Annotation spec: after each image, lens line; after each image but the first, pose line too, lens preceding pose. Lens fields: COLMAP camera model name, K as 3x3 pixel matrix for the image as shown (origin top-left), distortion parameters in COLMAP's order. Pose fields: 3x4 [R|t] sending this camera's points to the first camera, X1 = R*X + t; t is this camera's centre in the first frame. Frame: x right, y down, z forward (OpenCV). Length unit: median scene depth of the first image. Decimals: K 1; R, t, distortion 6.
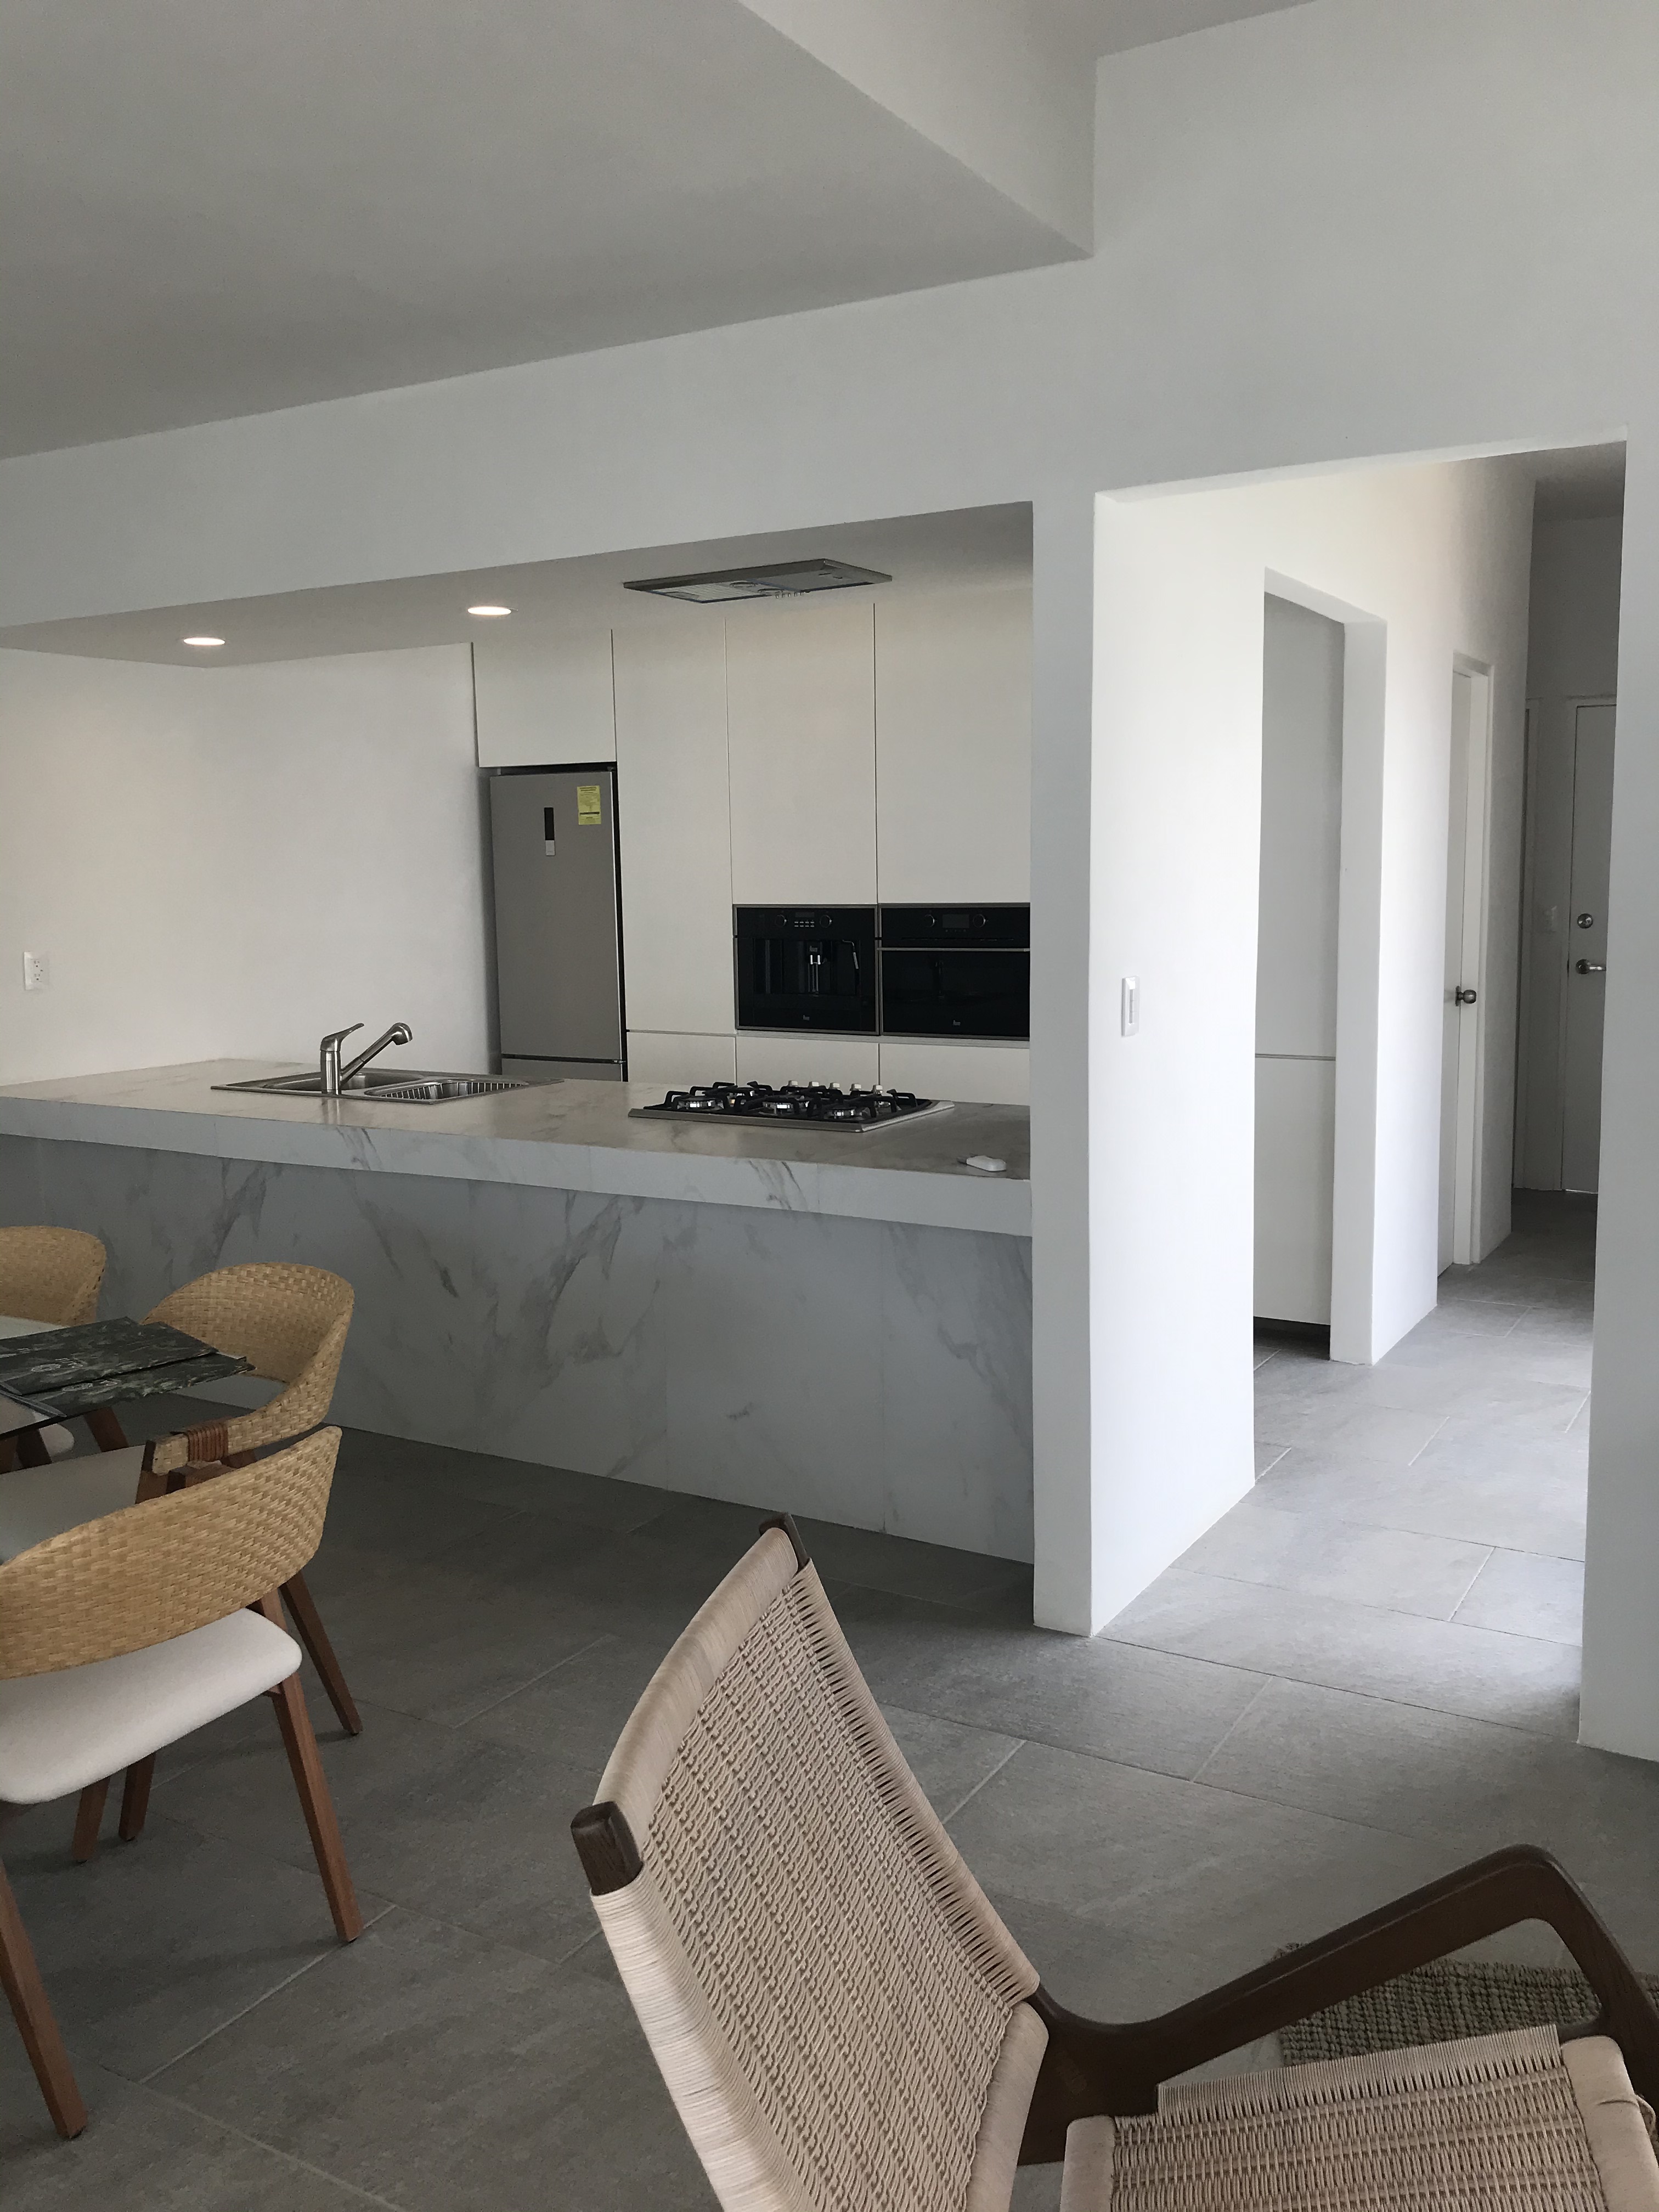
lens RADIAL K [[1834.8, 0, 832.5], [0, 1834.8, 1109.5], [0, 0, 1]] dist [0.026825, -0.015059]
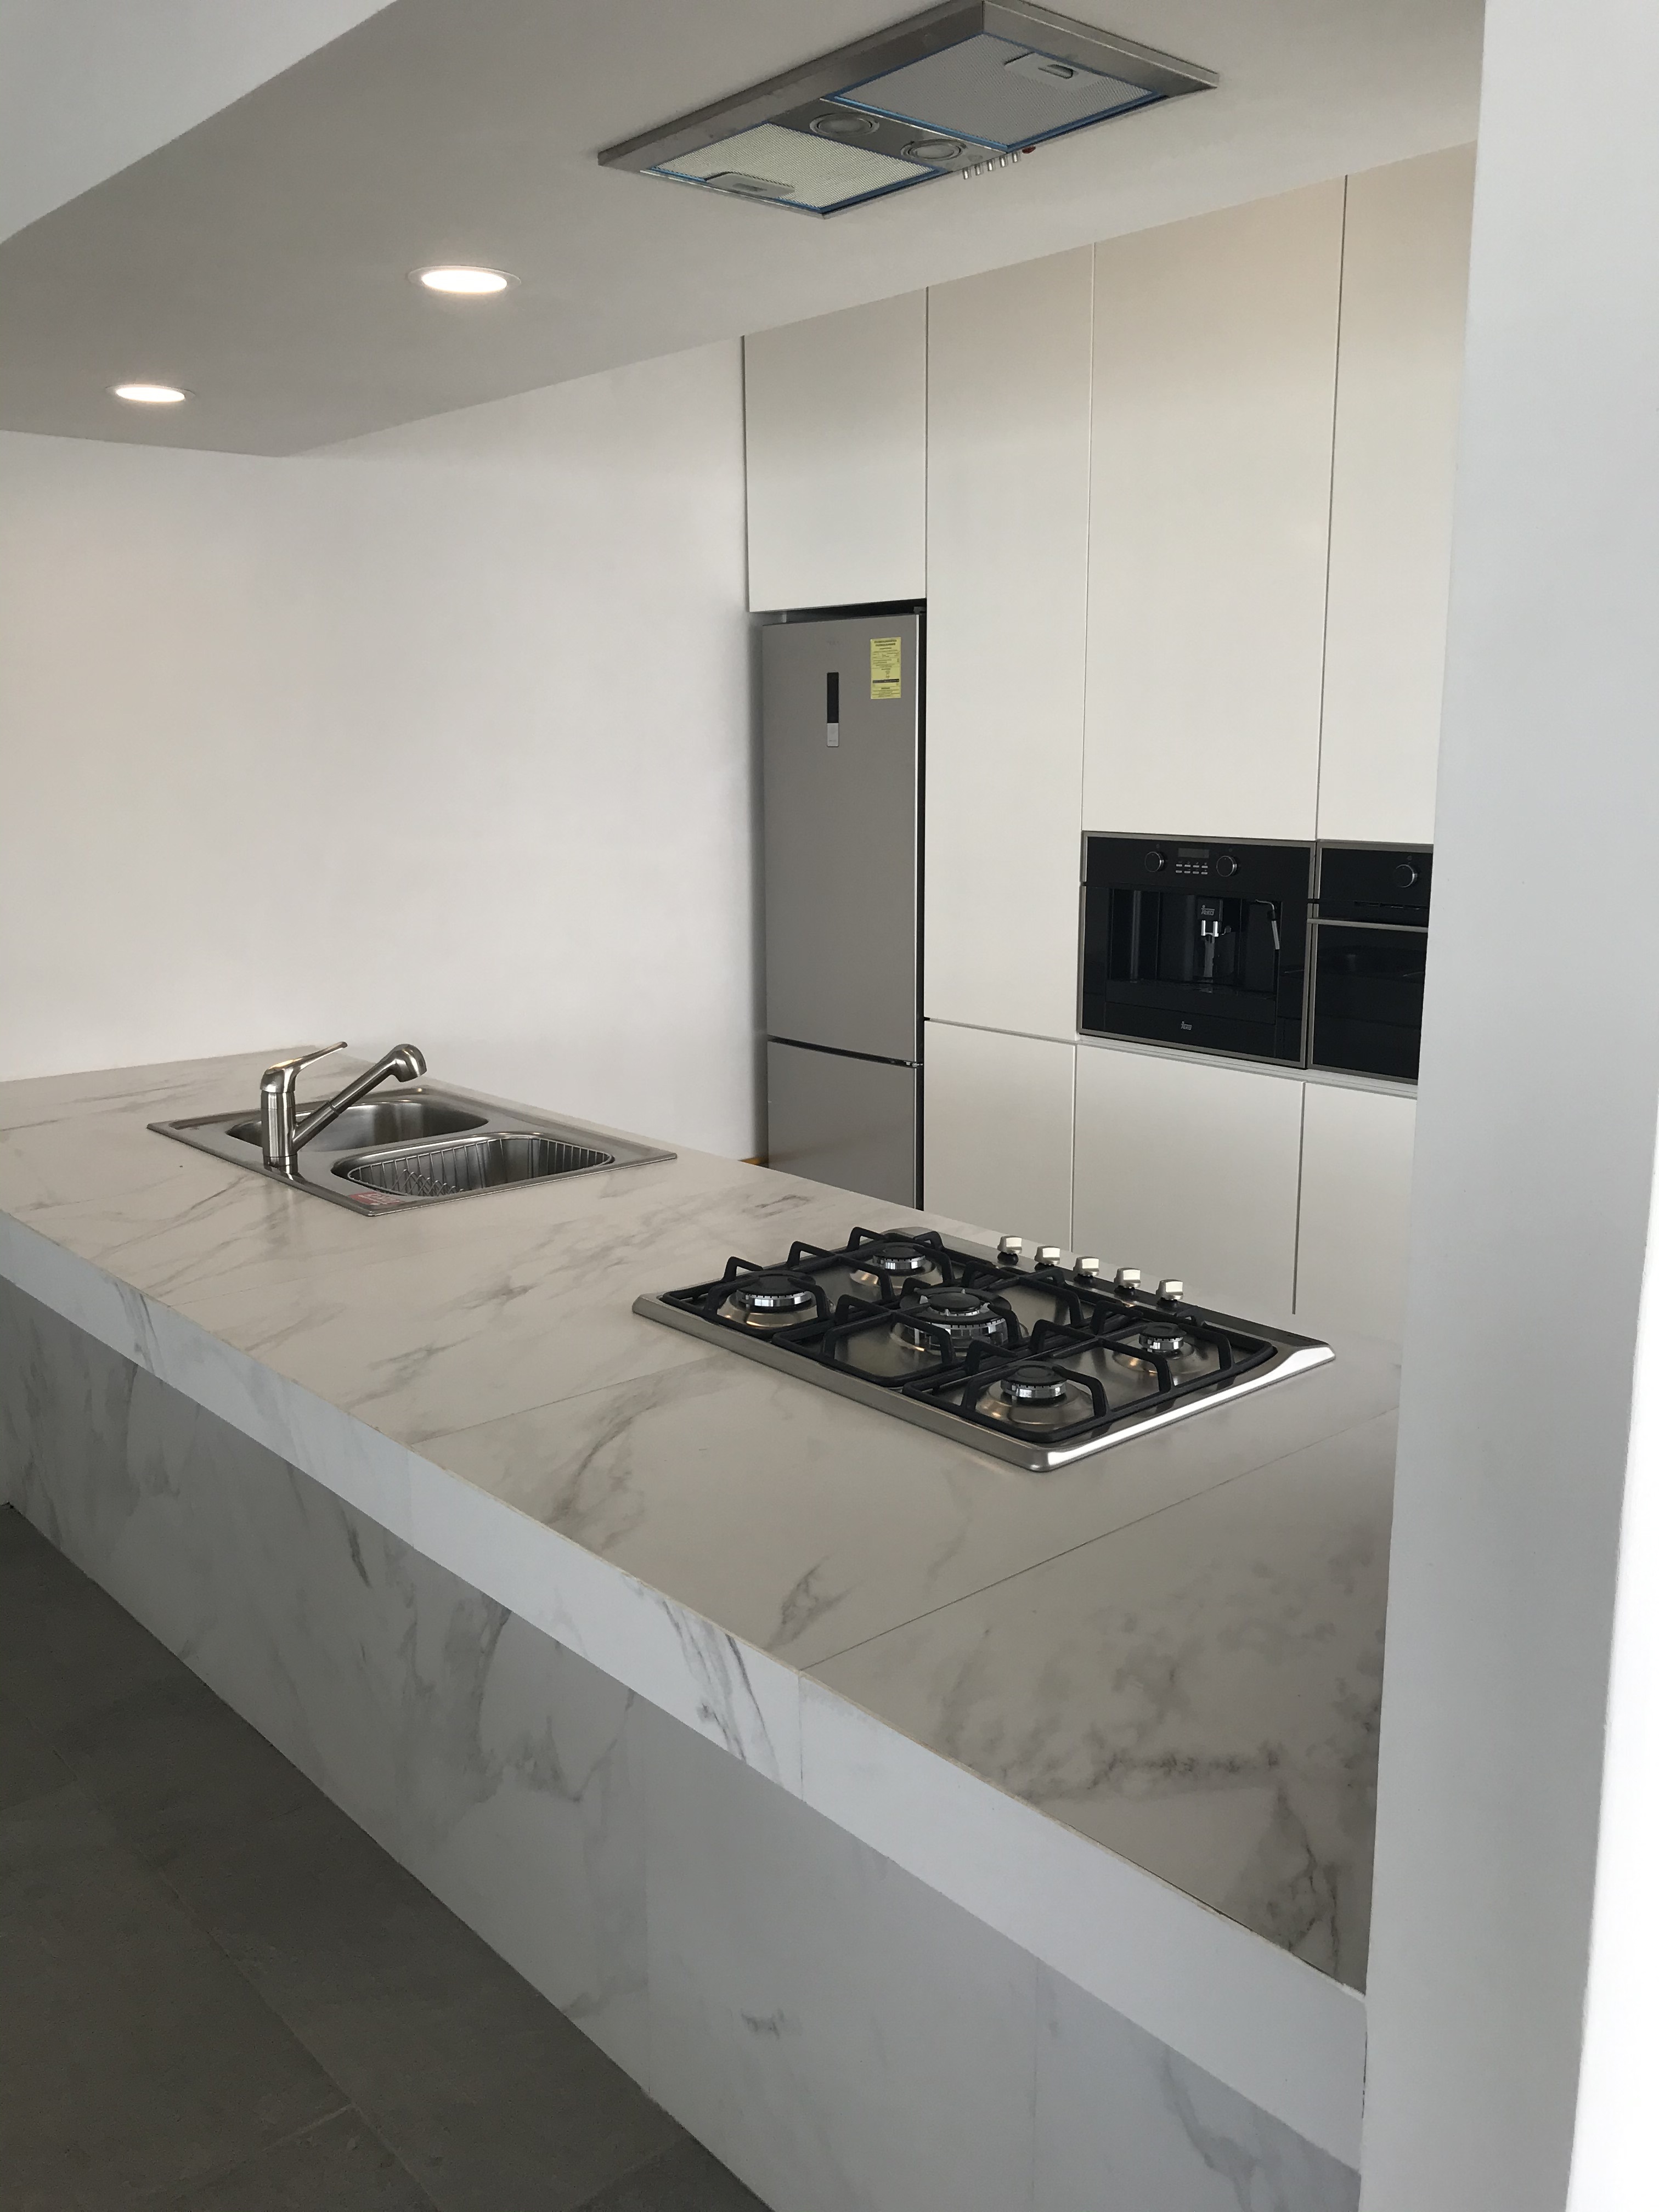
lens RADIAL K [[1834.8, 0, 821.3], [0, 1834.8, 1096.7], [0, 0, 1]] dist [0.026825, -0.015059]
pose [[0.949173, 0.069655, -0.306952, 0.058395], [-0.049828, 0.996161, 0.071971, -0.064509], [0.310787, -0.053018, 0.949000, 0.393255]]
